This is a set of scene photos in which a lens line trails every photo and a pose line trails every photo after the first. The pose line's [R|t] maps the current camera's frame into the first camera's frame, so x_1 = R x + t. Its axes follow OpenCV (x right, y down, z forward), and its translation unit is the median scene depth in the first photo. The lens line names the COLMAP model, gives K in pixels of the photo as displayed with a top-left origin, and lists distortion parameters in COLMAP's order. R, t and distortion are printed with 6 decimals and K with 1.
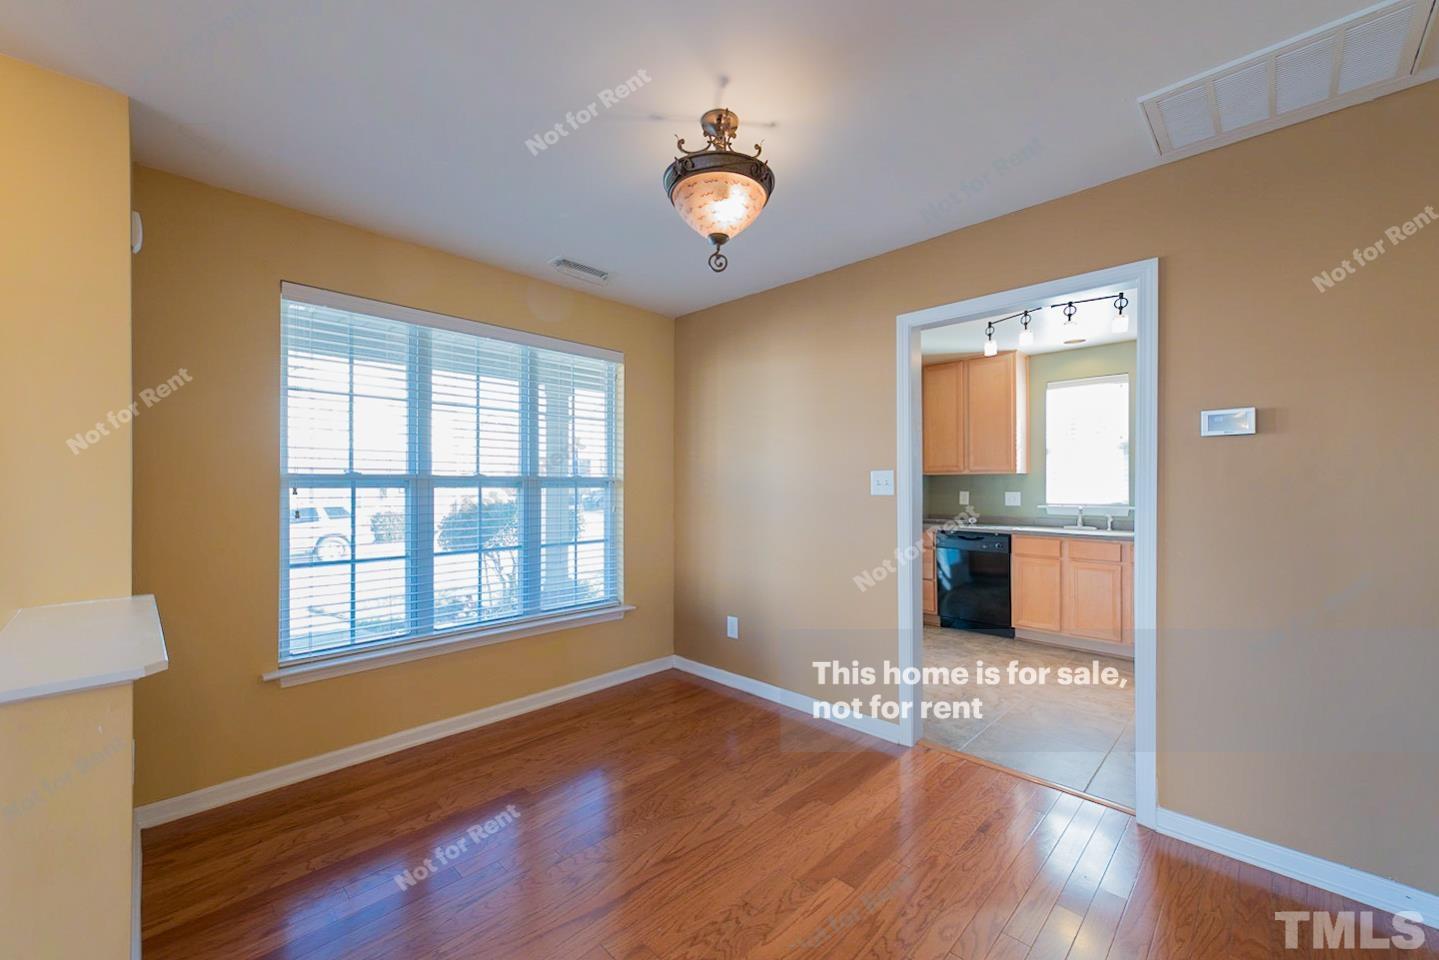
lens RADIAL K [[567.6, 0, 719.3], [0, 567.6, 485.8], [0, 0, 1]] dist [0.008918, 0.000183]
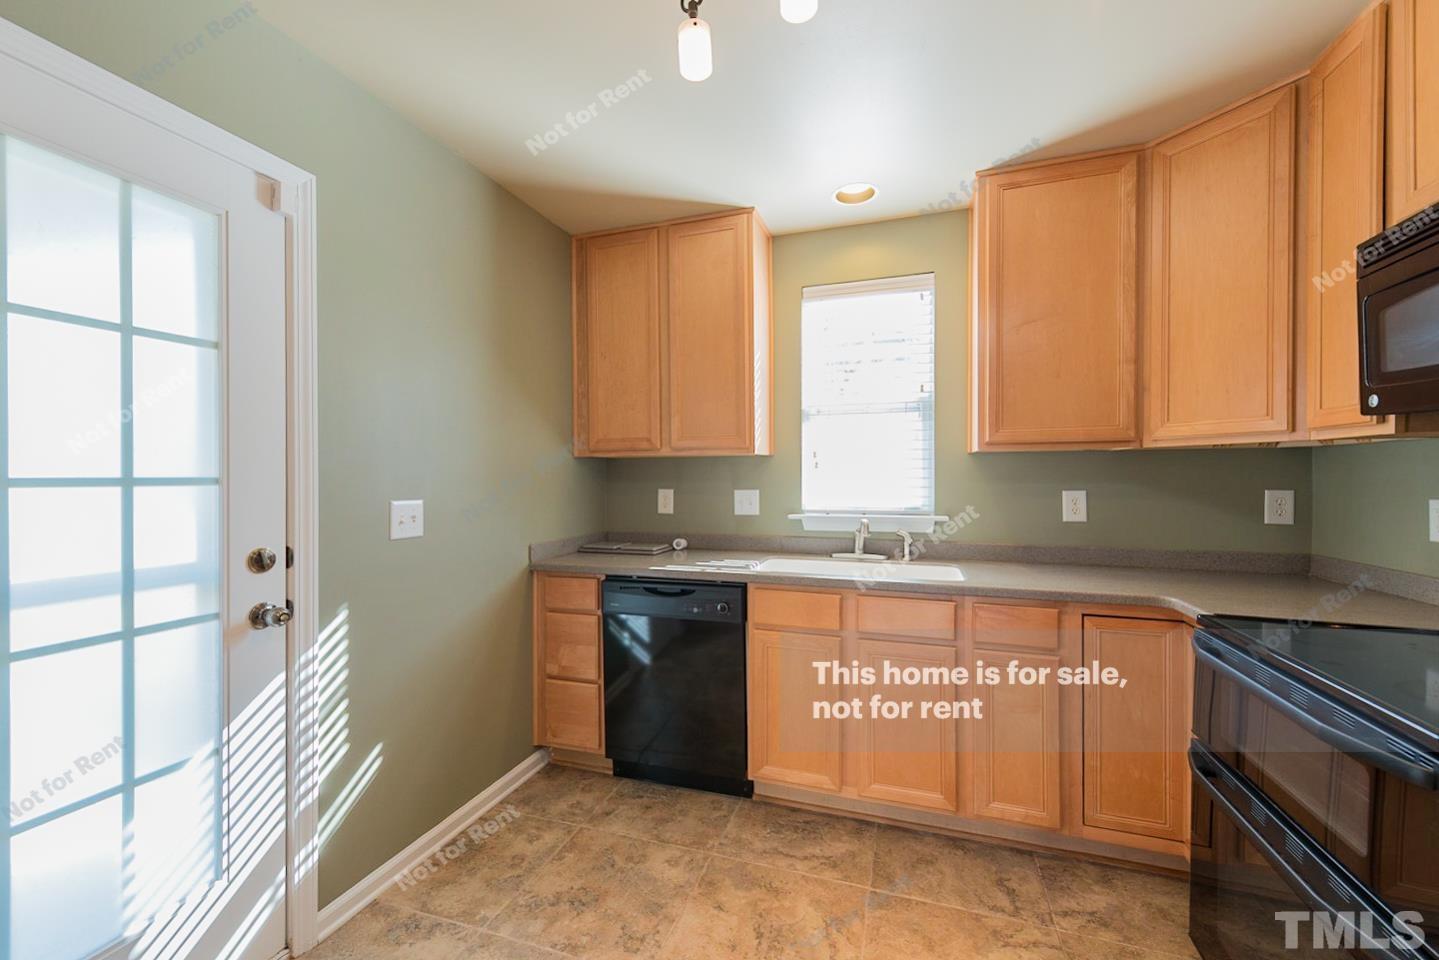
lens RADIAL K [[567.6, 0, 717.0], [0, 567.6, 480.5], [0, 0, 1]] dist [0.008918, 0.000183]
pose [[0.905622, -0.004450, 0.424062, 0.277243], [0.002563, 0.999984, 0.005019, -0.000754], [-0.424077, -0.003459, 0.905619, 0.555948]]
